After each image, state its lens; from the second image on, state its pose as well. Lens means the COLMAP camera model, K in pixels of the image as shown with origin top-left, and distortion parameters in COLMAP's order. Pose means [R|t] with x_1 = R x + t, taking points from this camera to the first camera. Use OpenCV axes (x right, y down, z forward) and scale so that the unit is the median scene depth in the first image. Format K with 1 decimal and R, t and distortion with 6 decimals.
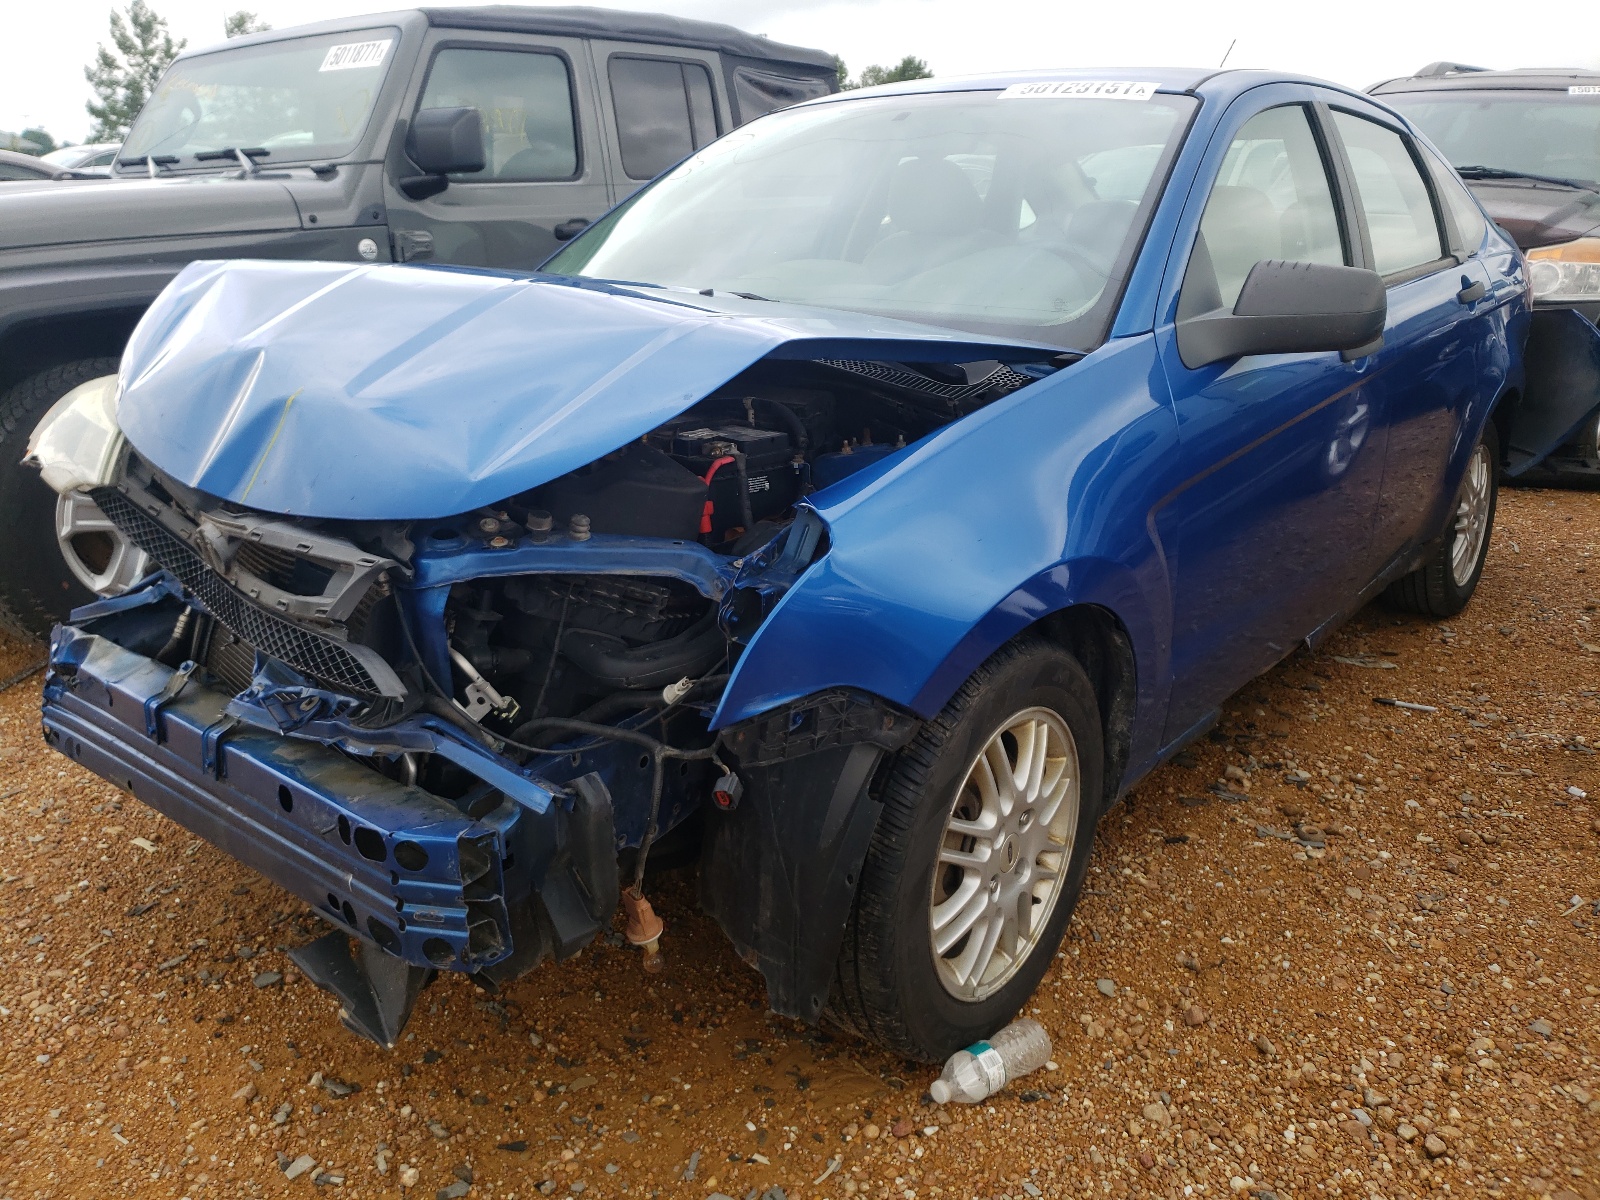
lens RADIAL K [[1408.0, 0, 800.0], [0, 1408.0, 600.0], [0, 0, 1]] dist [0.045266, 0.020599]
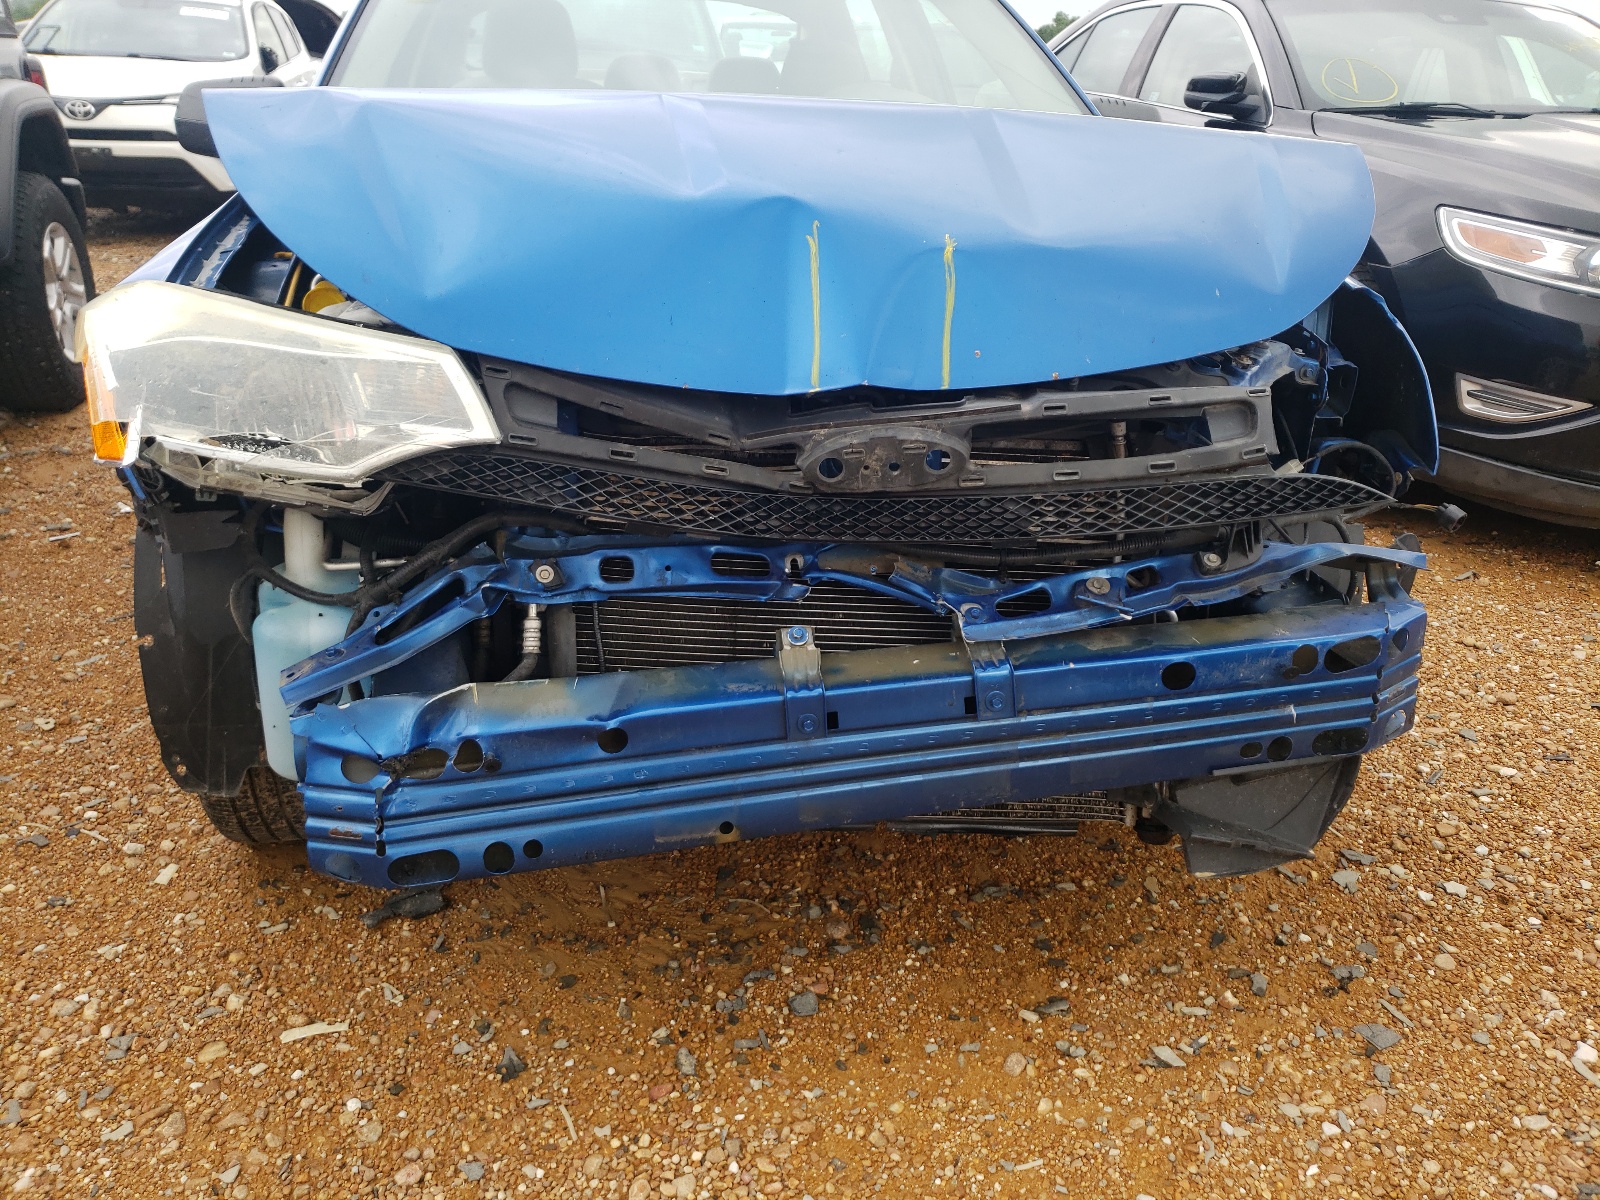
lens RADIAL K [[1408.0, 0, 800.0], [0, 1408.0, 600.0], [0, 0, 1]] dist [0.045266, 0.020599]
pose [[0.557126, -0.268113, 0.785955, -1.133924], [0.213720, 0.960858, 0.176281, -0.113466], [-0.802455, 0.069764, 0.592620, 0.603509]]
